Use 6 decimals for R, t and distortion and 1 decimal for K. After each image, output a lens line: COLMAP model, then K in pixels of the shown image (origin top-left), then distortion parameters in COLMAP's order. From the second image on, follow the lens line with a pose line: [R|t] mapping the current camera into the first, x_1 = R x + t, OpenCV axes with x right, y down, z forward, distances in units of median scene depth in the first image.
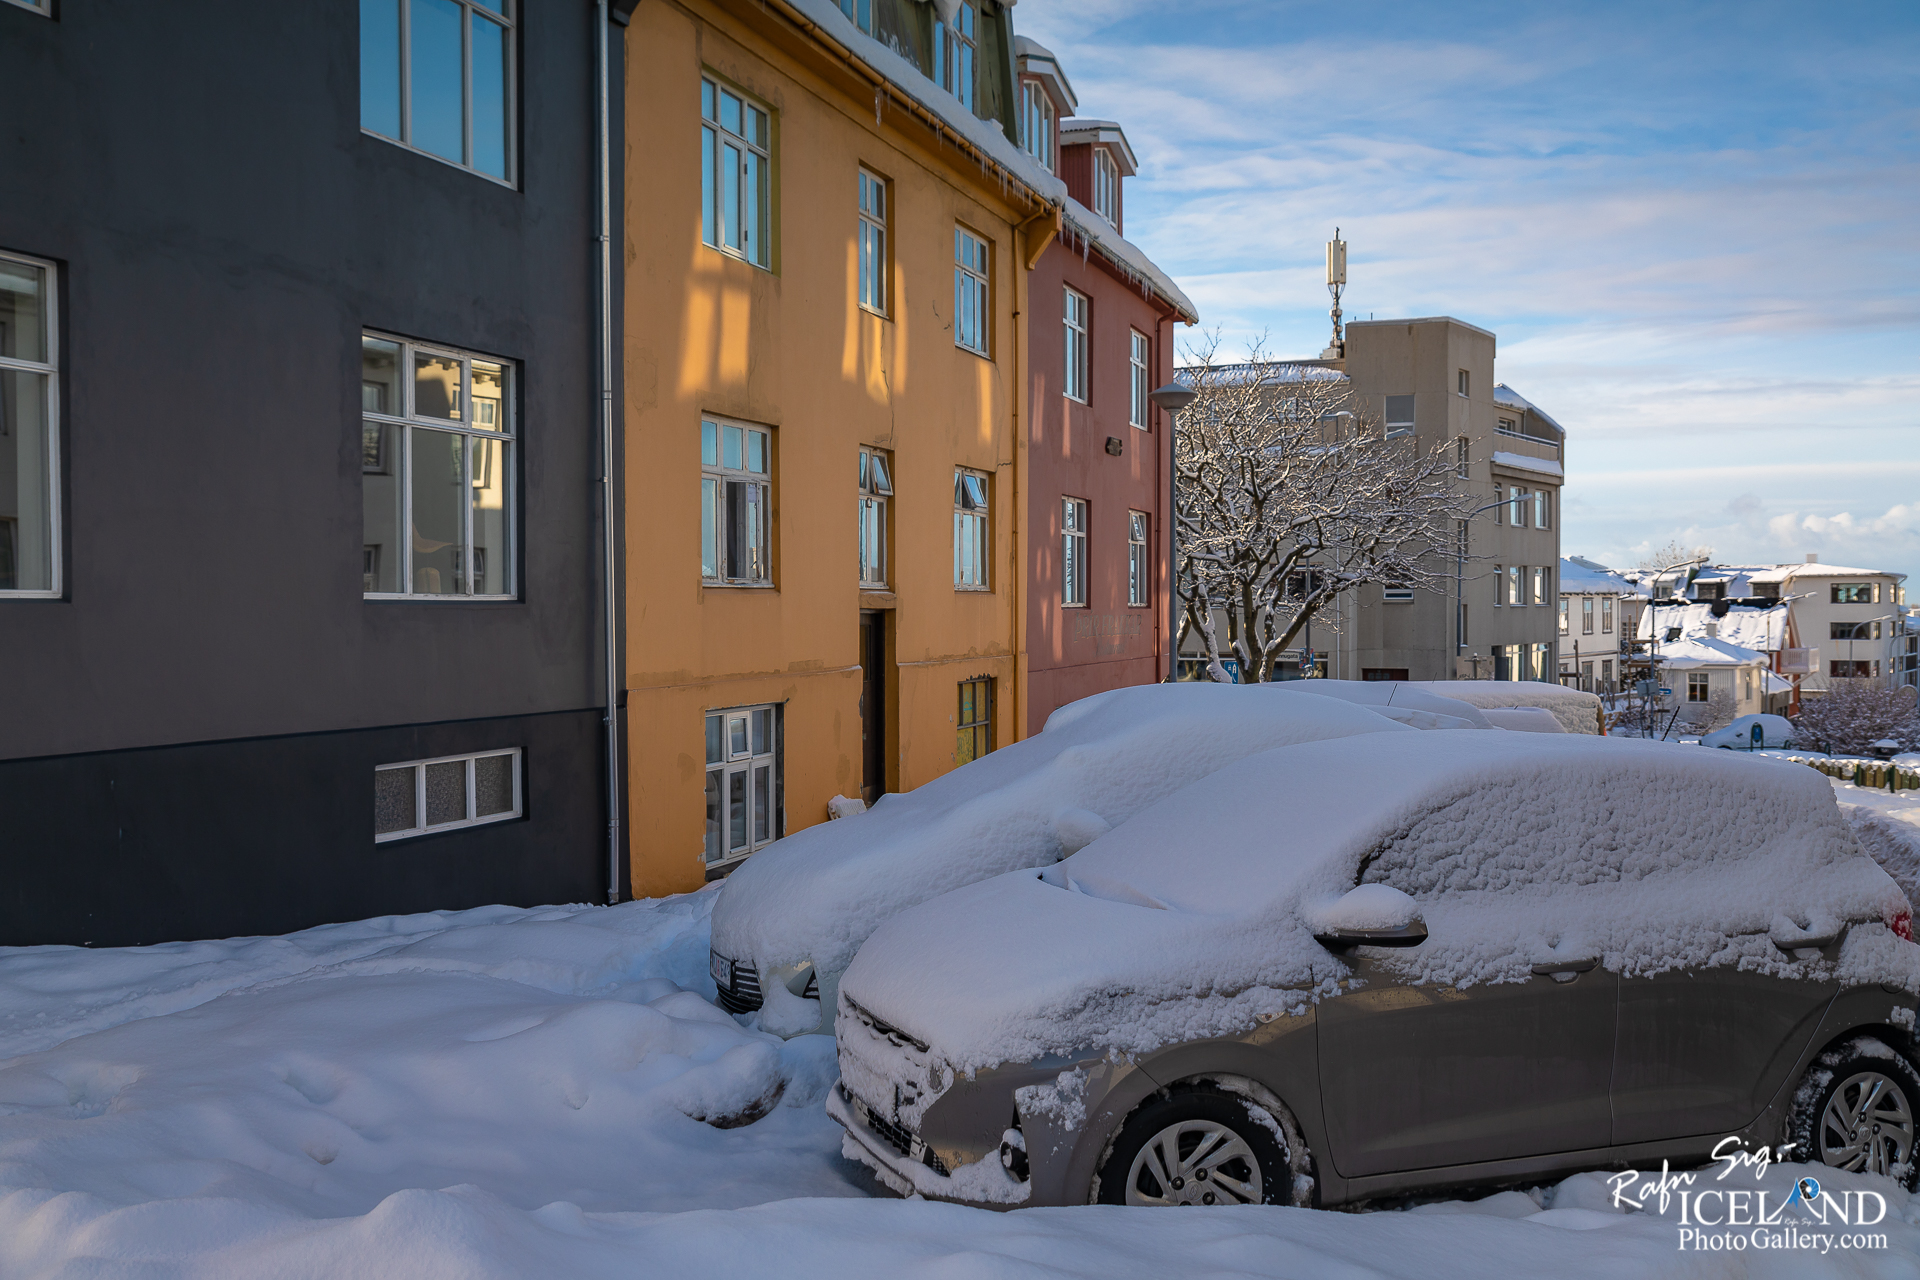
lens RADIAL K [[1711.5, 0, 964.7], [0, 1711.5, 656.3], [0, 0, 1]] dist [-0.019942, -0.019056]
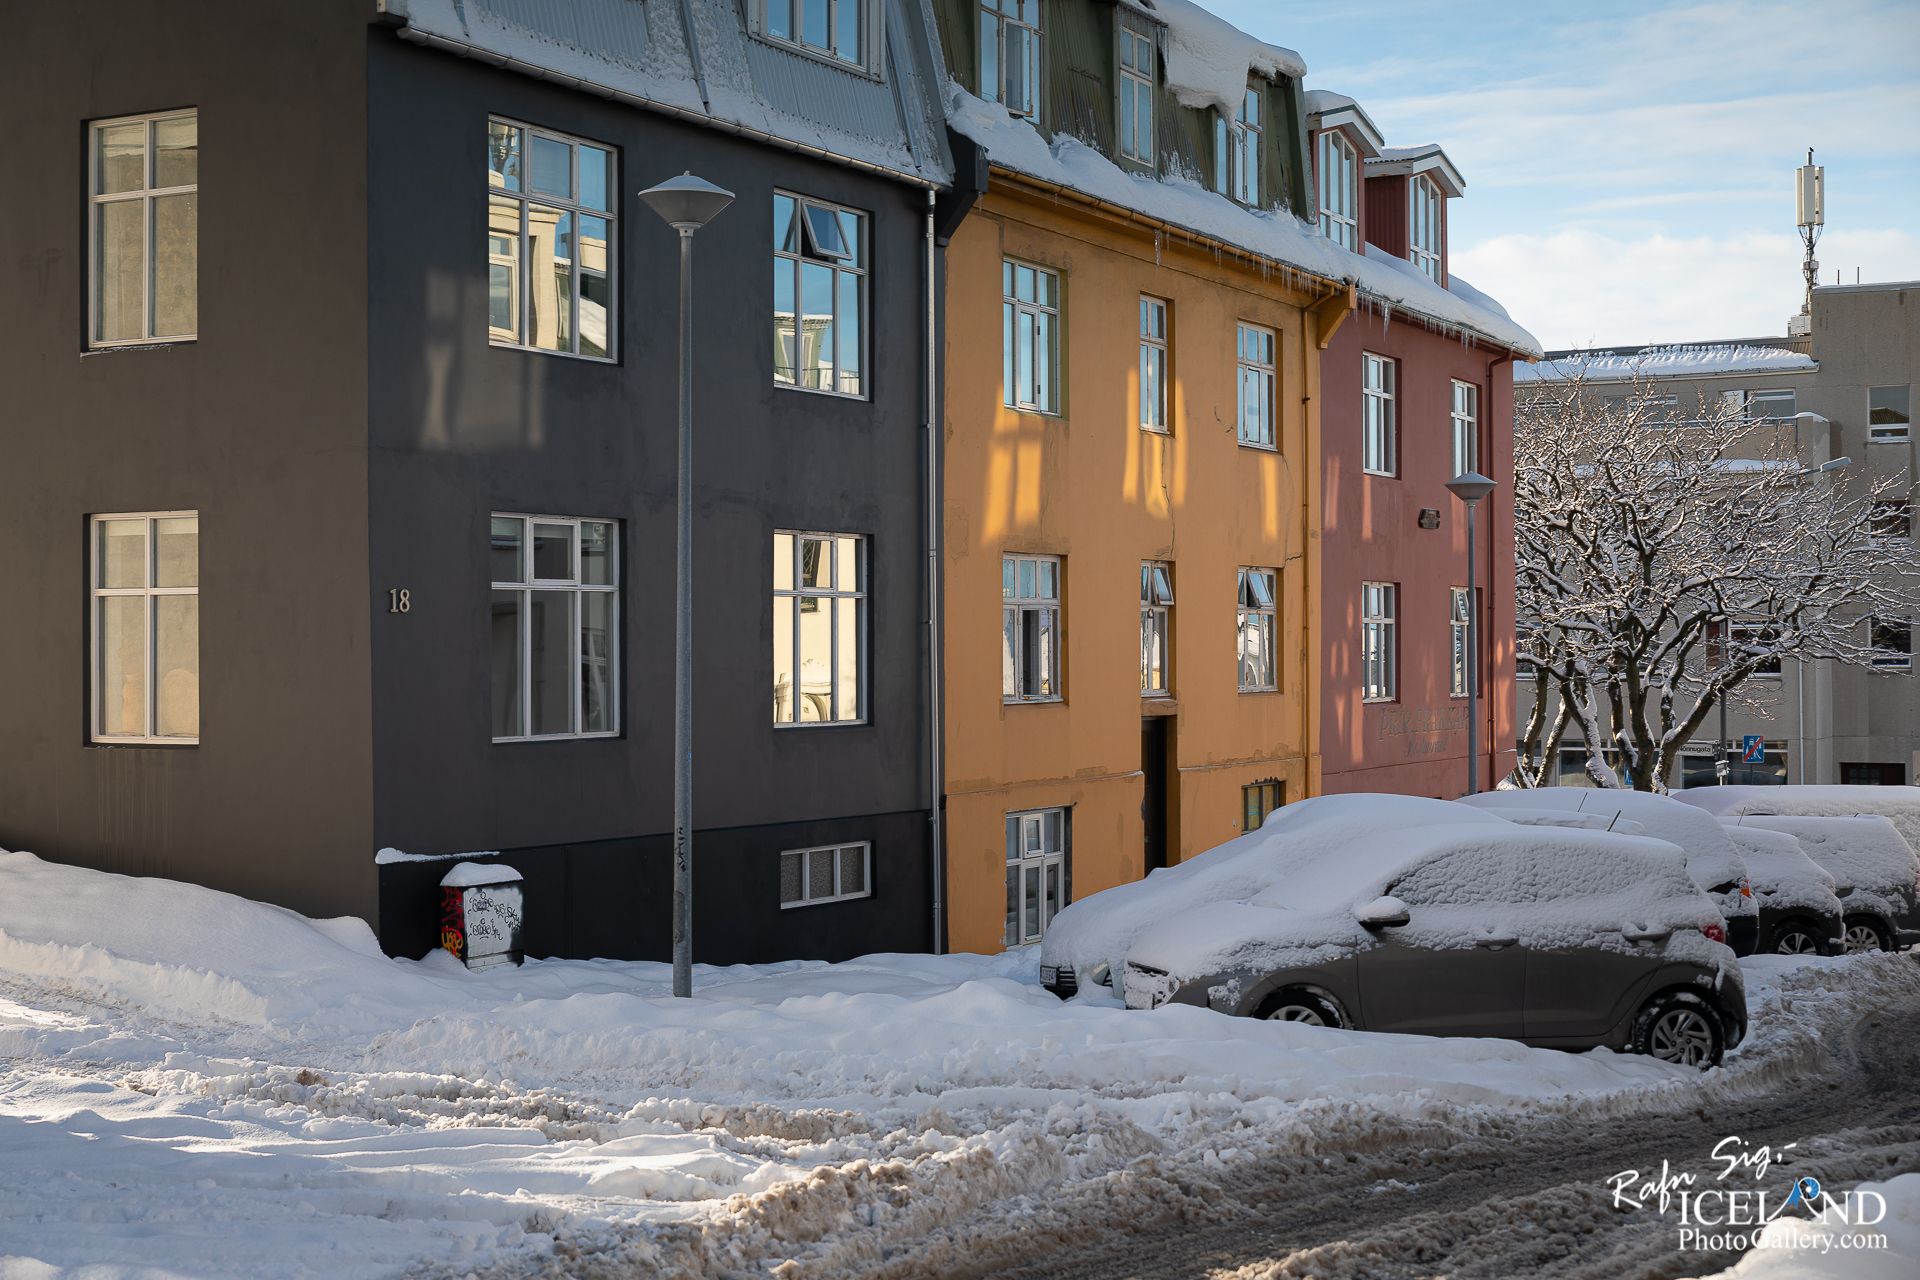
lens RADIAL K [[2949.9, 0, 976.6], [0, 2949.9, 642.9], [0, 0, 1]] dist [0.021853, 0.000000]
pose [[0.992752, -0.002639, -0.120154, 0.063860], [-0.000805, 0.999590, -0.028605, -0.024374], [0.120180, 0.028494, 0.992343, -0.924826]]
